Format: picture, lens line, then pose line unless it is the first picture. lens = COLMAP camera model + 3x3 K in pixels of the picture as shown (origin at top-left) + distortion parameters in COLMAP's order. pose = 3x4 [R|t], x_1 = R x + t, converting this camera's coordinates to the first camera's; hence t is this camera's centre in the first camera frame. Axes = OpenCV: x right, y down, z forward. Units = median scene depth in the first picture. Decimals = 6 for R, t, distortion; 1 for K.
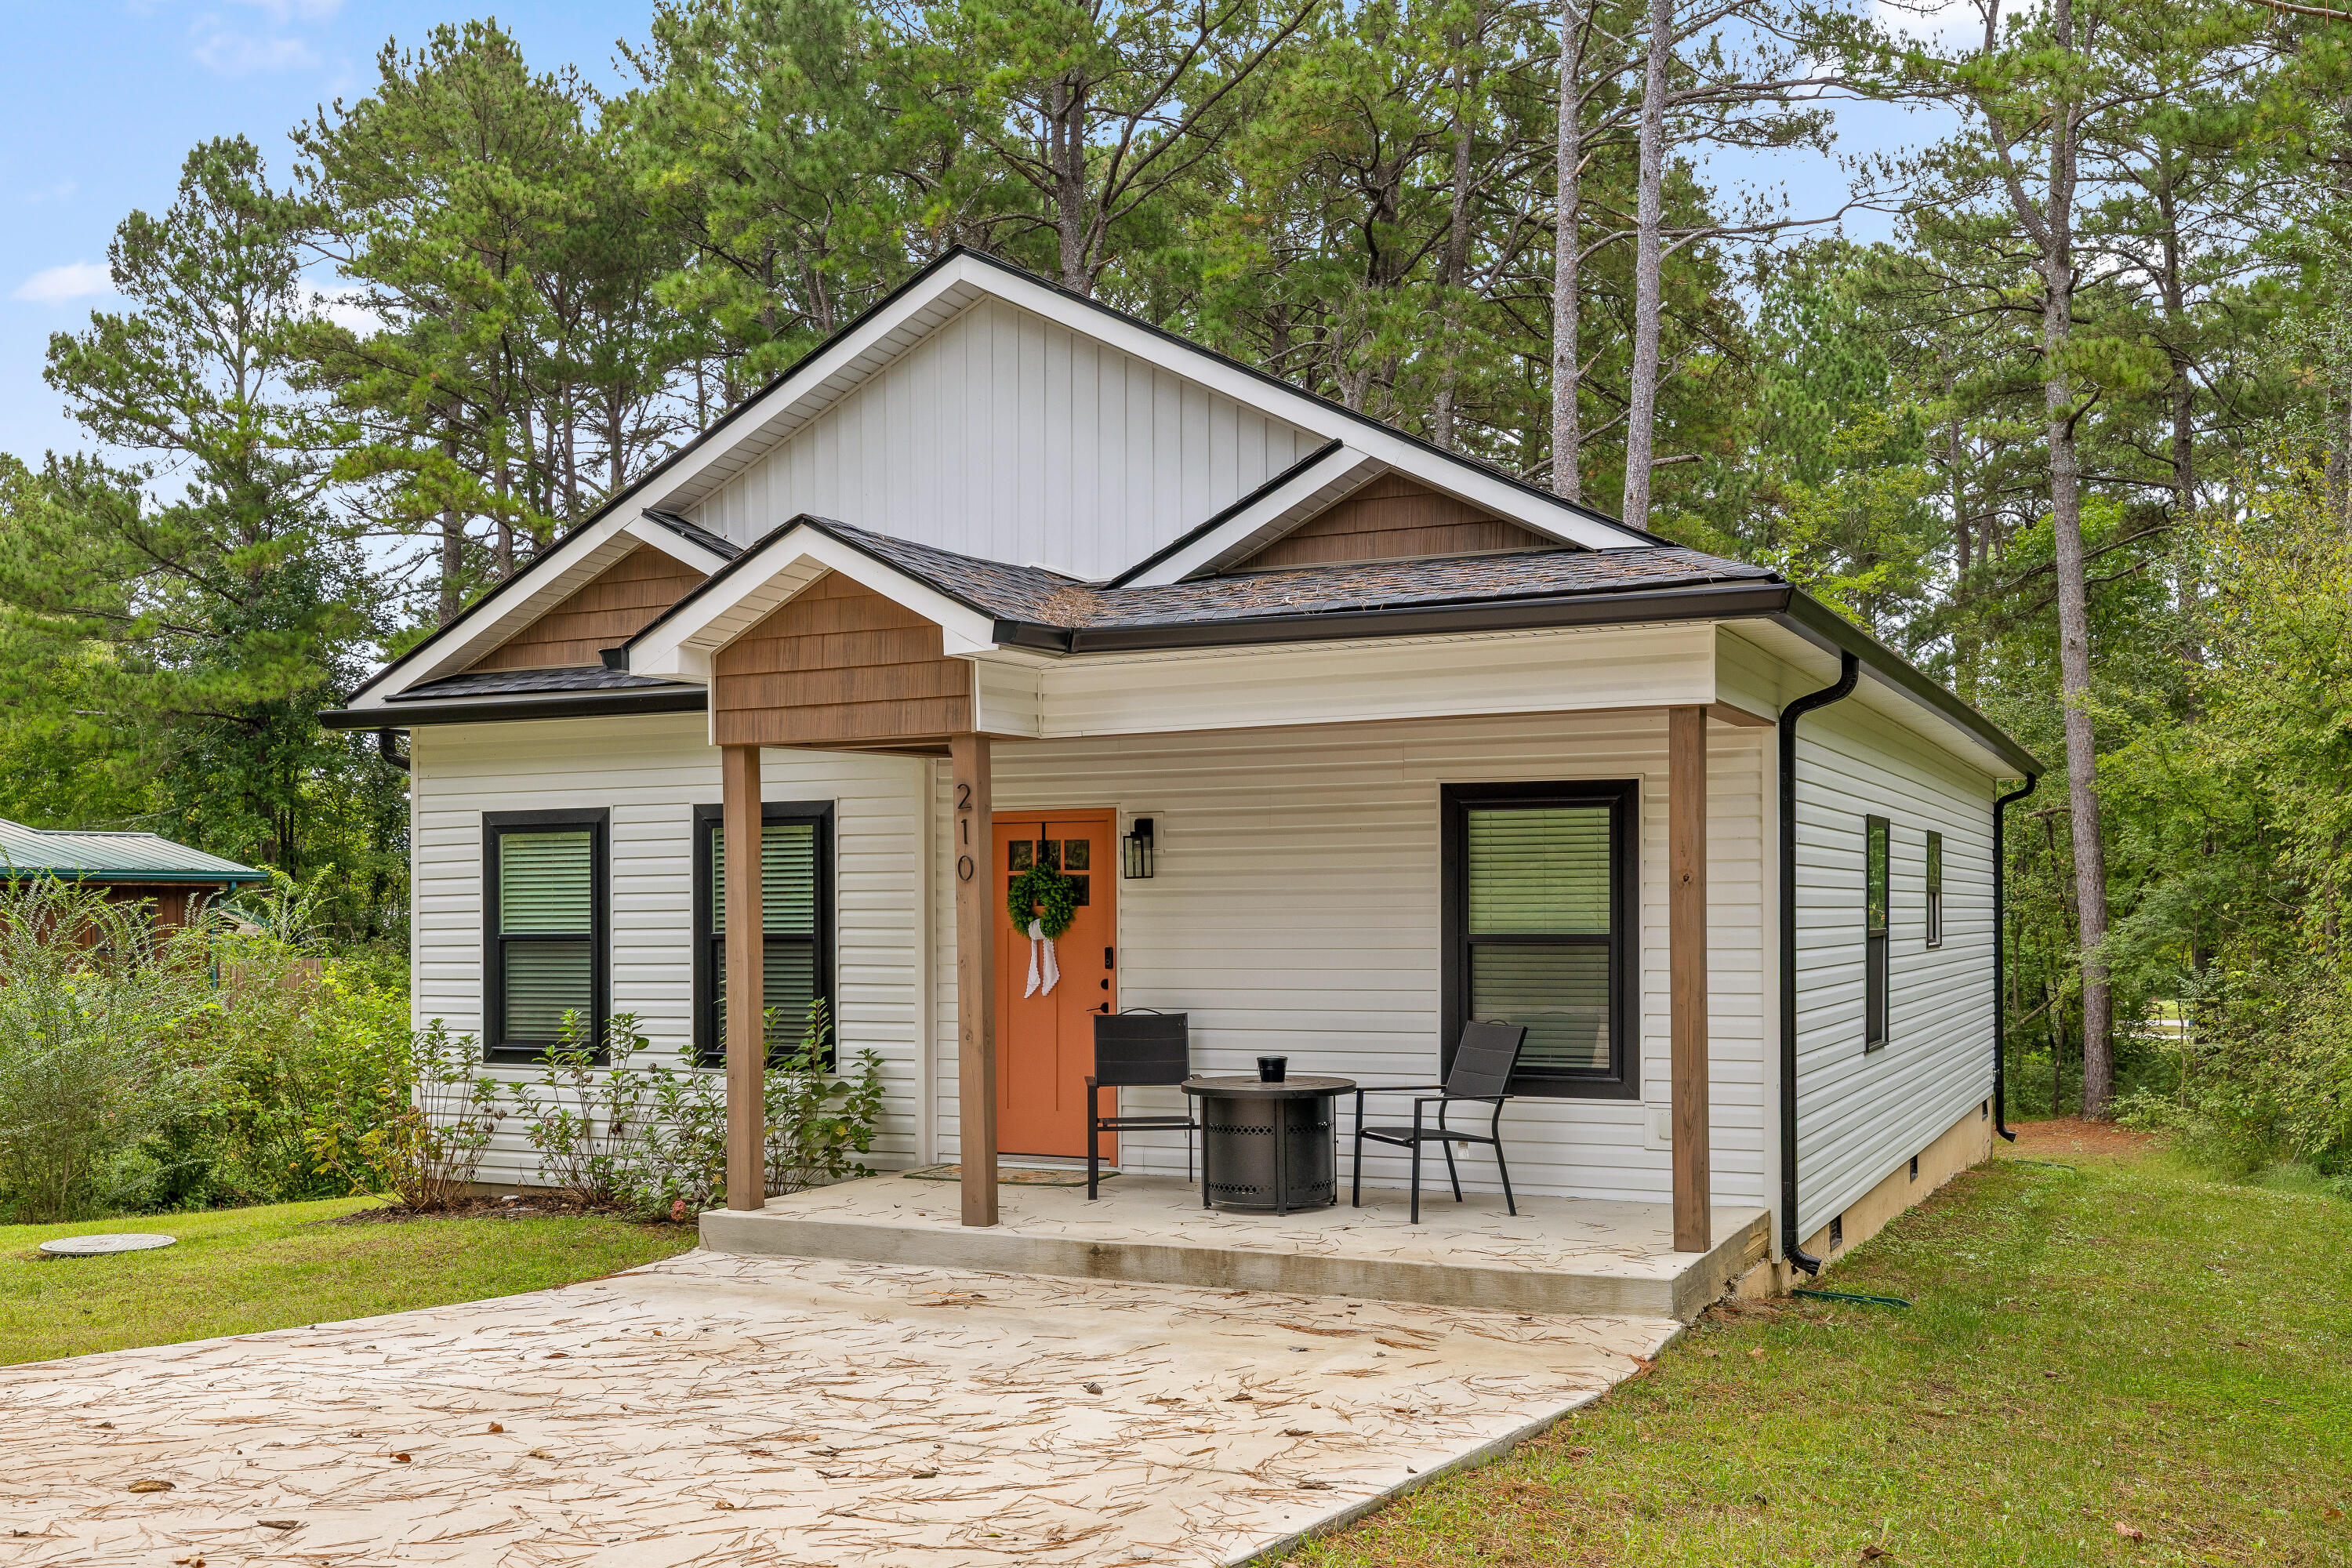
lens RADIAL K [[2310.9, 0, 1159.9], [0, 2310.9, 890.0], [0, 0, 1]] dist [0.012623, 0.000000]
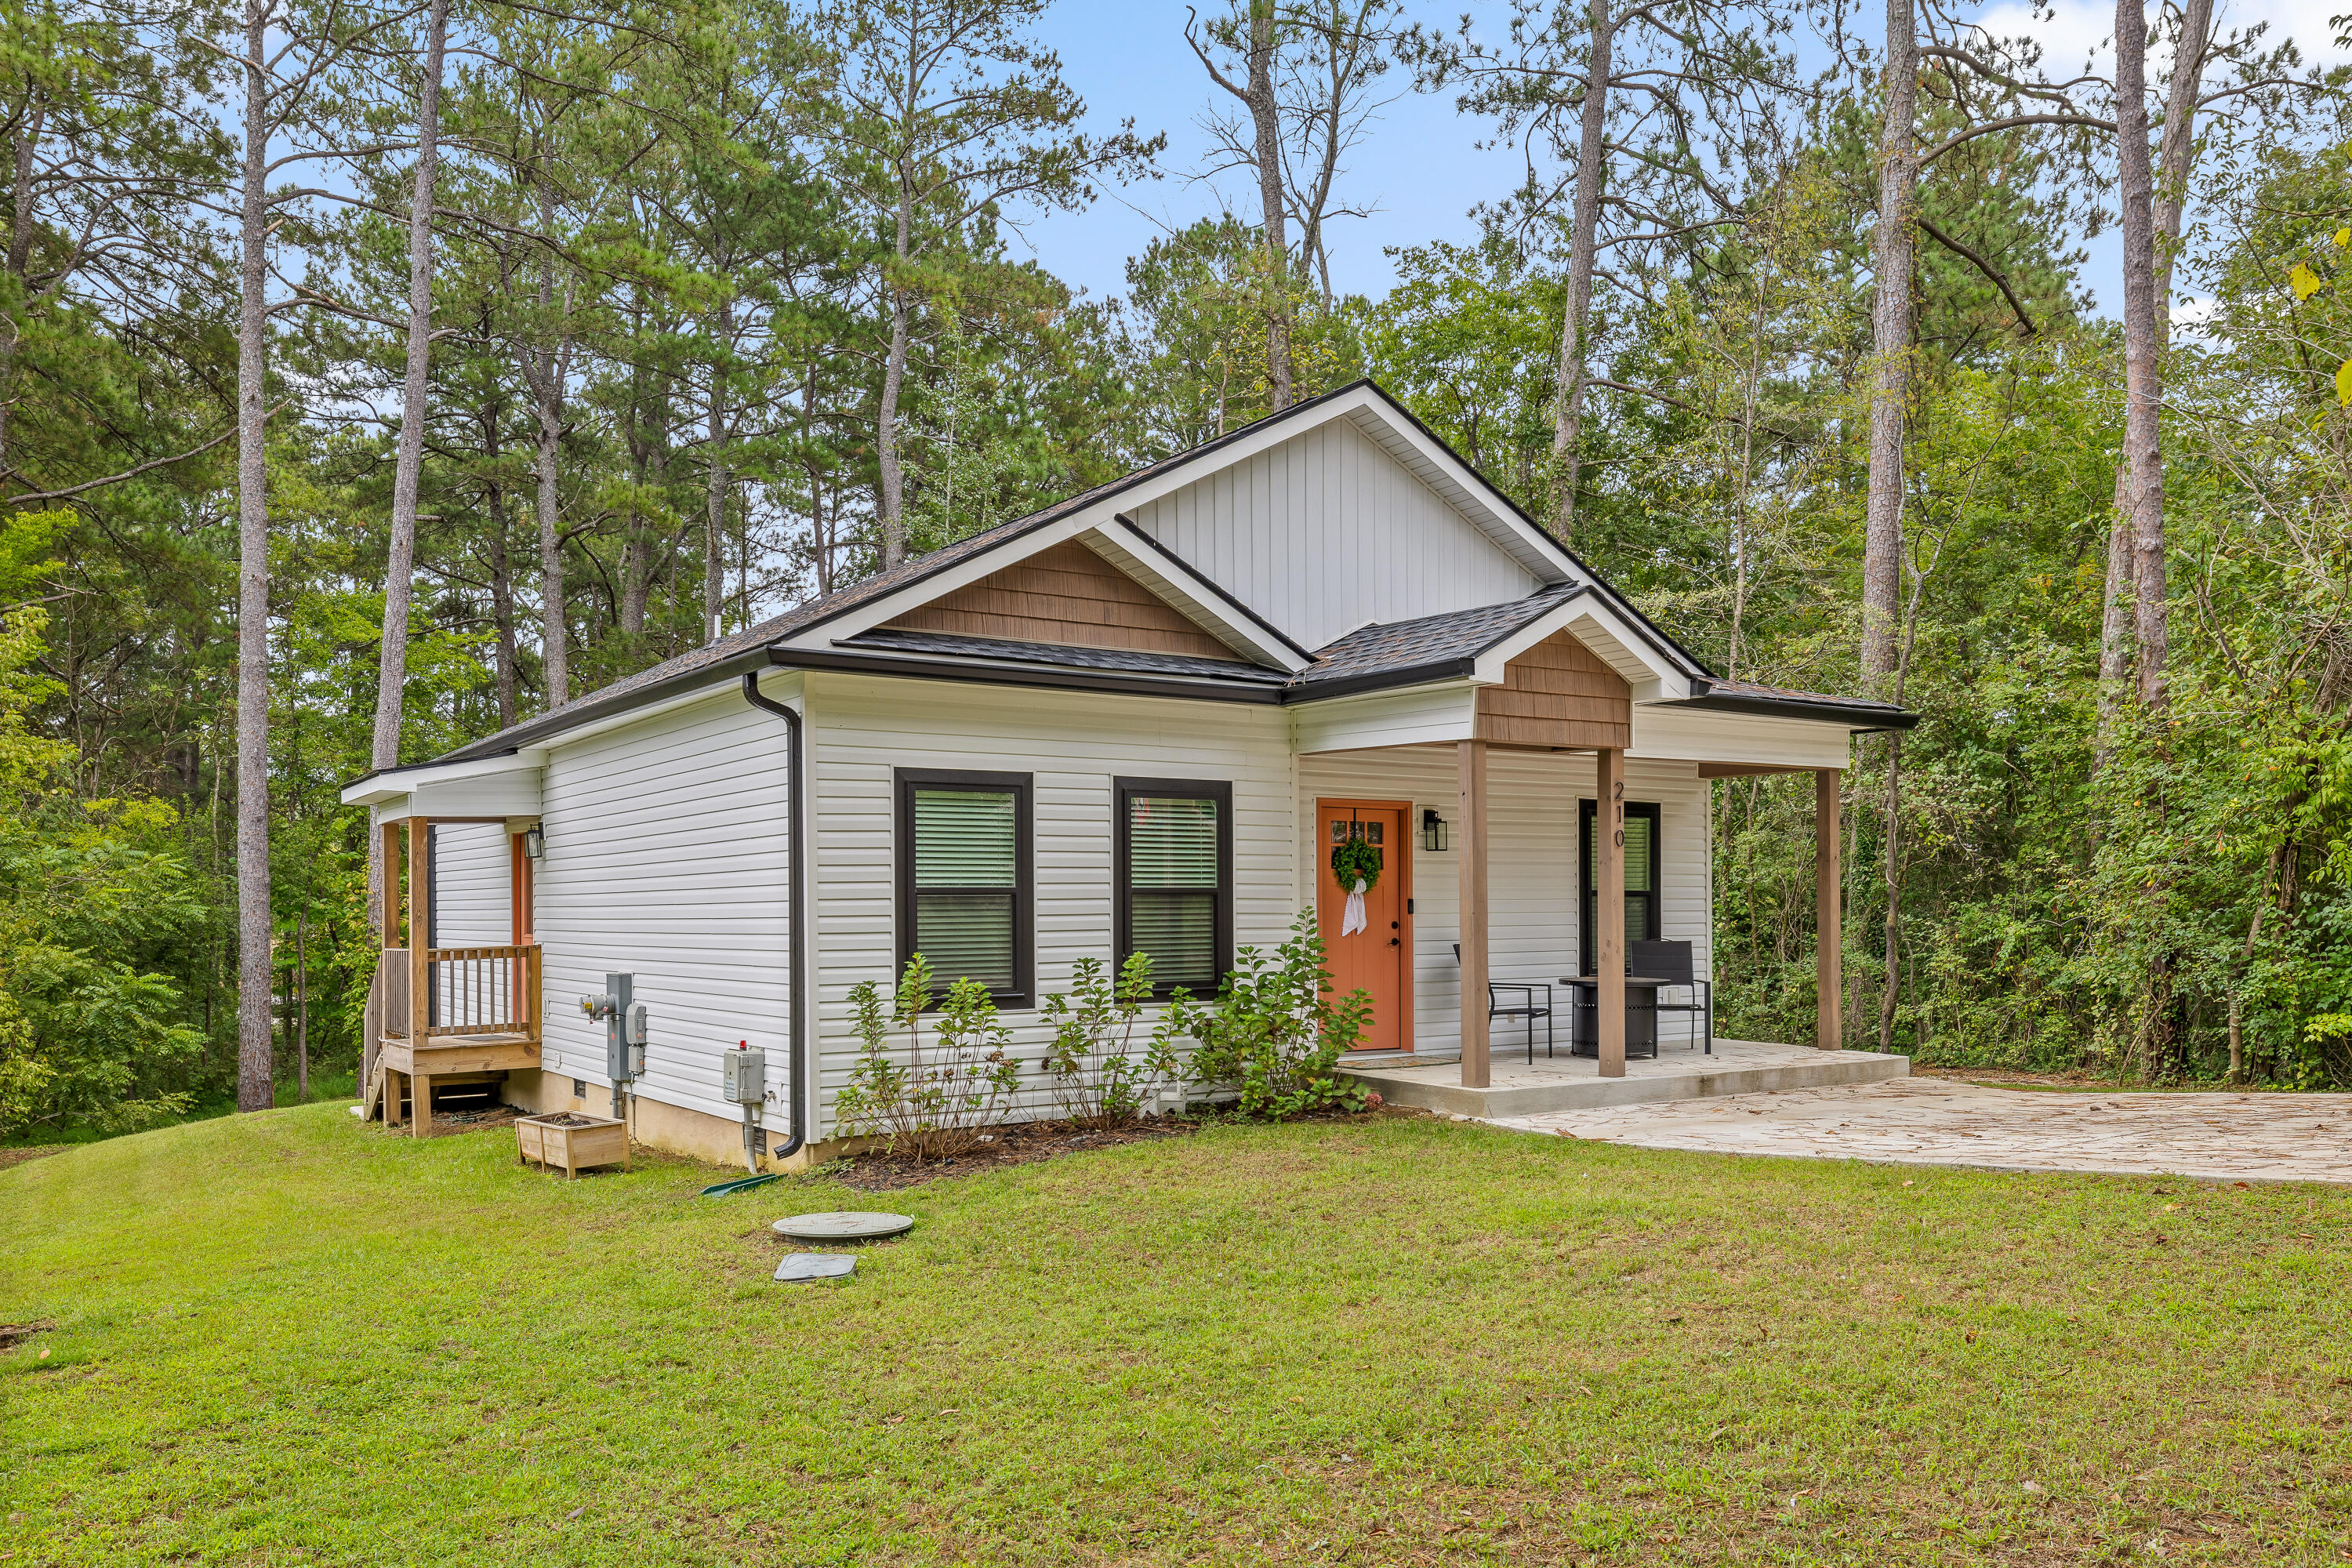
lens RADIAL K [[1762.4, 0, 1201.6], [0, 1762.4, 913.8], [0, 0, 1]] dist [-0.004222, -0.000289]
pose [[0.488814, 0.001452, 0.872387, -0.939686], [-0.003627, 0.999993, 0.000368, 0.030987], [-0.872381, -0.003344, 0.488816, 0.528398]]
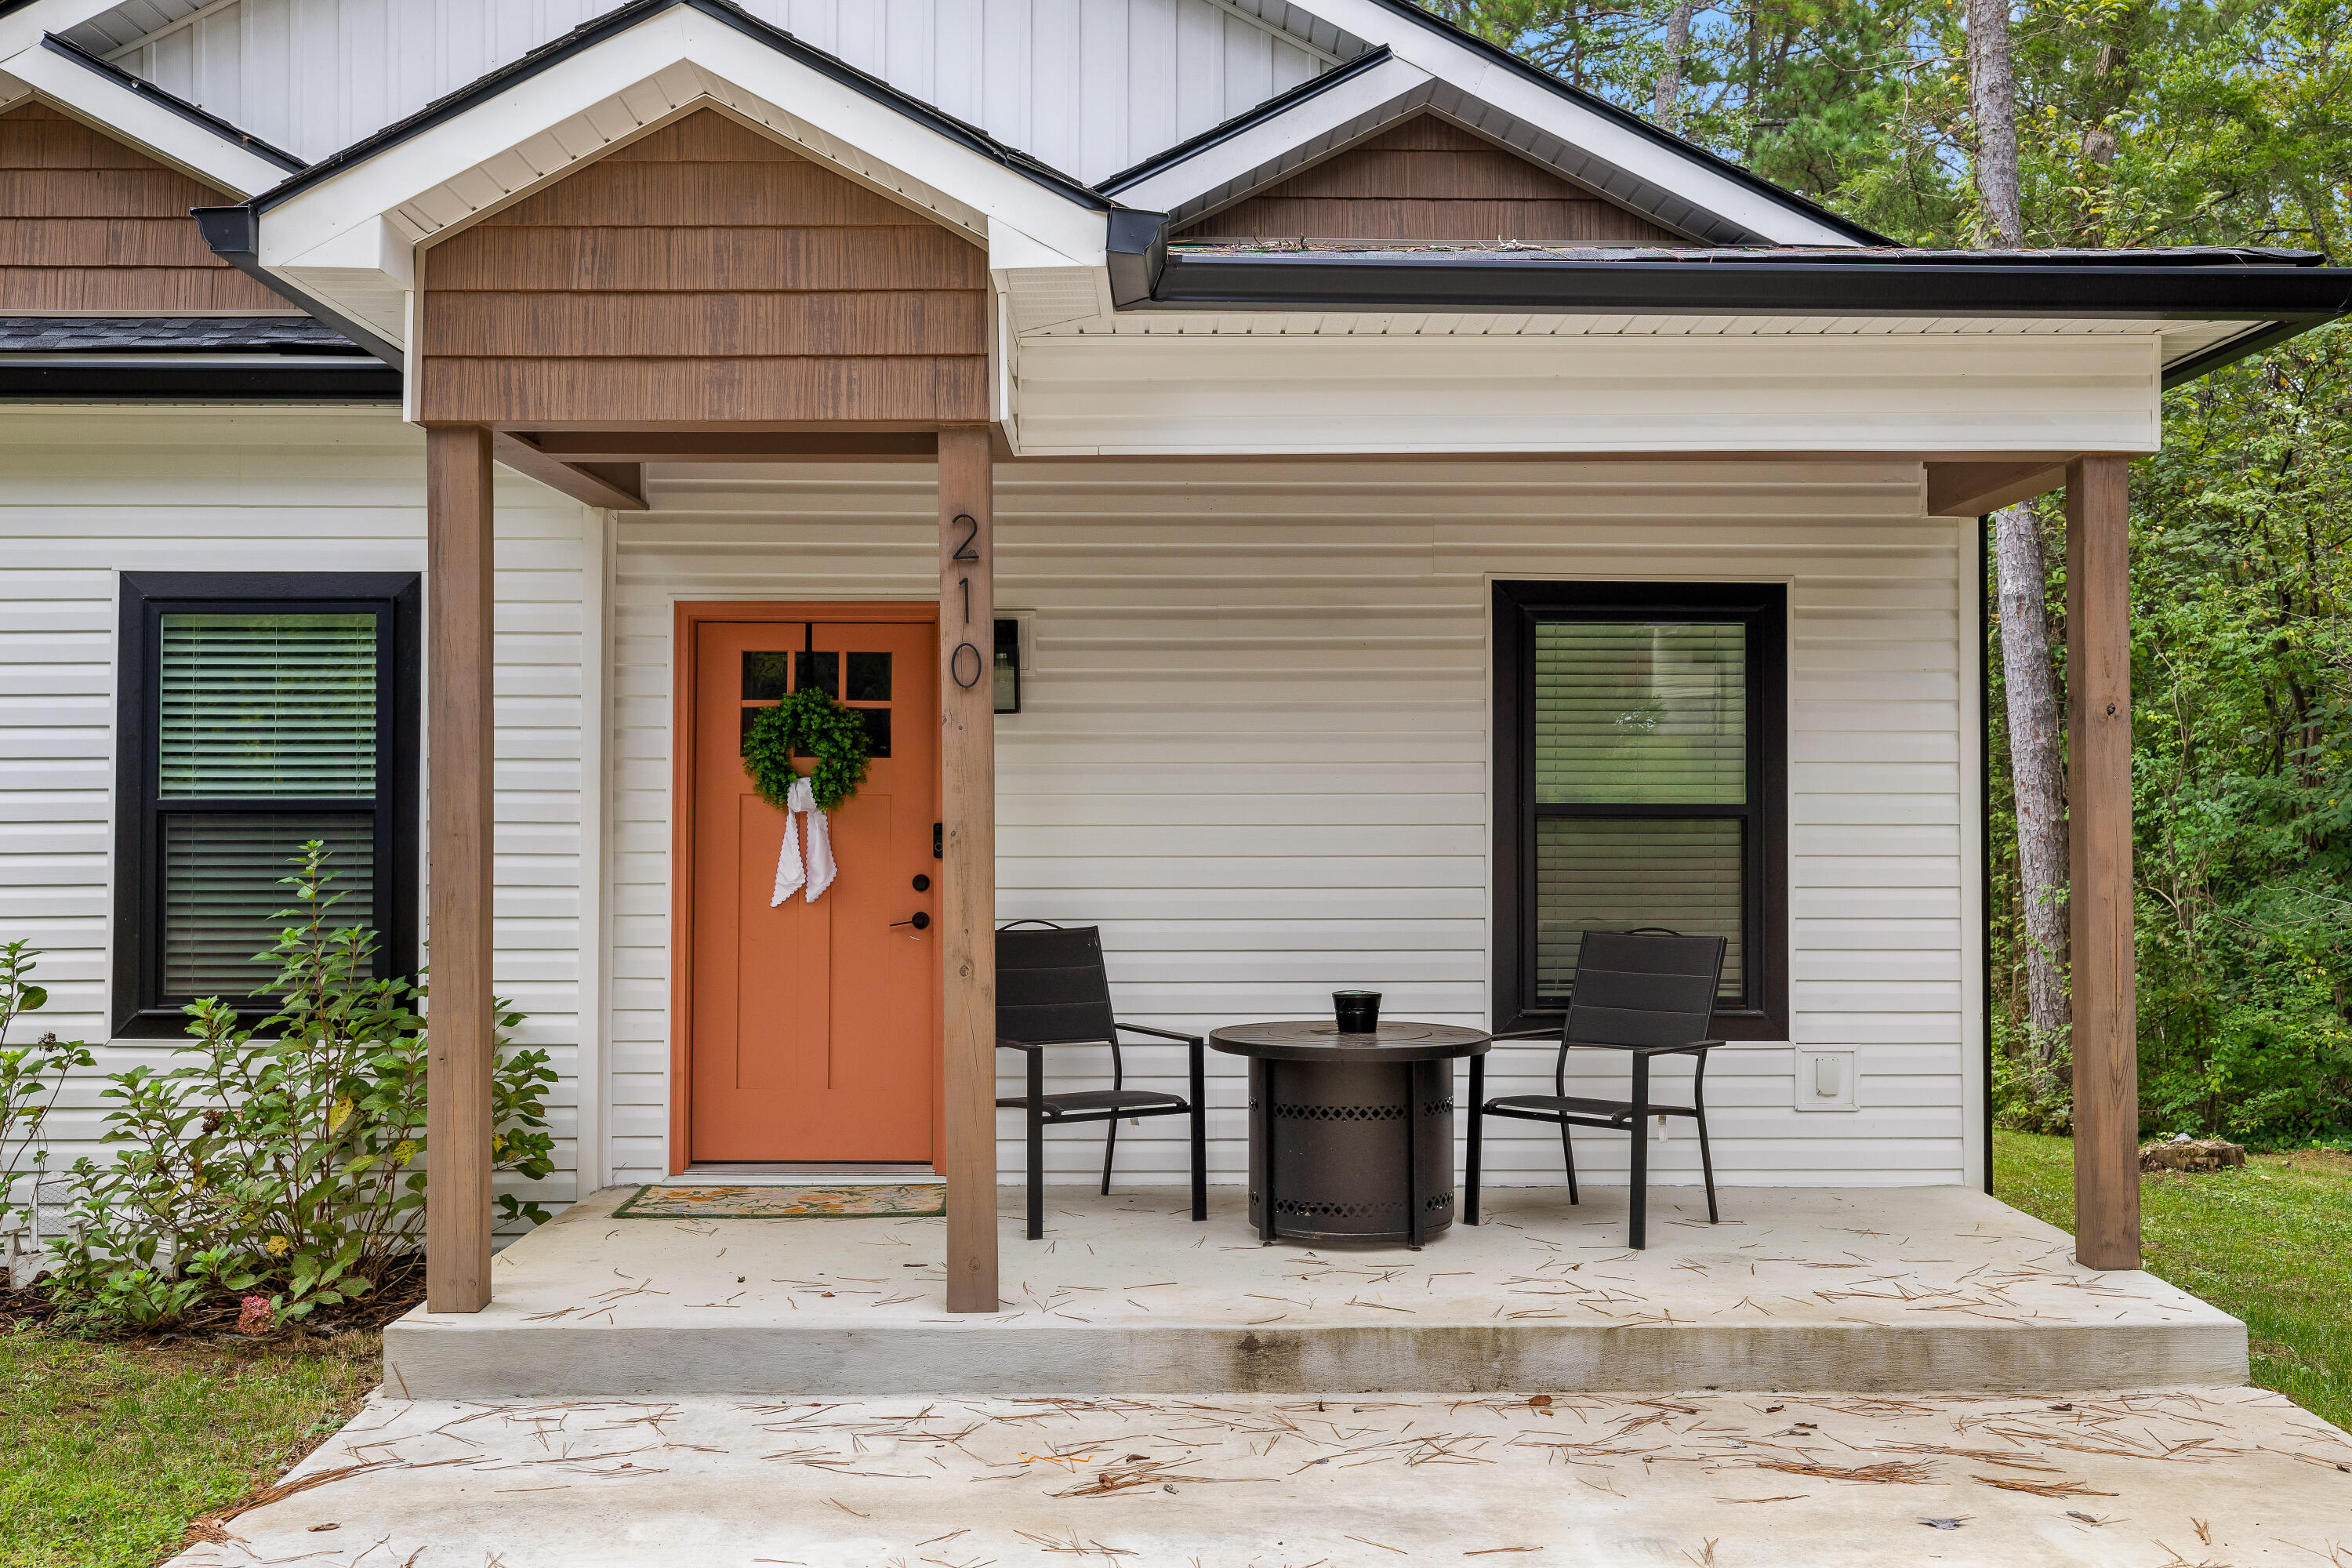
lens RADIAL K [[2310.9, 0, 1231.3], [0, 2310.9, 788.9], [0, 0, 1]] dist [0.012623, 0.000000]
pose [[0.888518, 0.014649, 0.458608, -0.217795], [-0.010310, 0.999875, -0.011962, 0.020042], [-0.458726, 0.005900, 0.888558, 0.369666]]
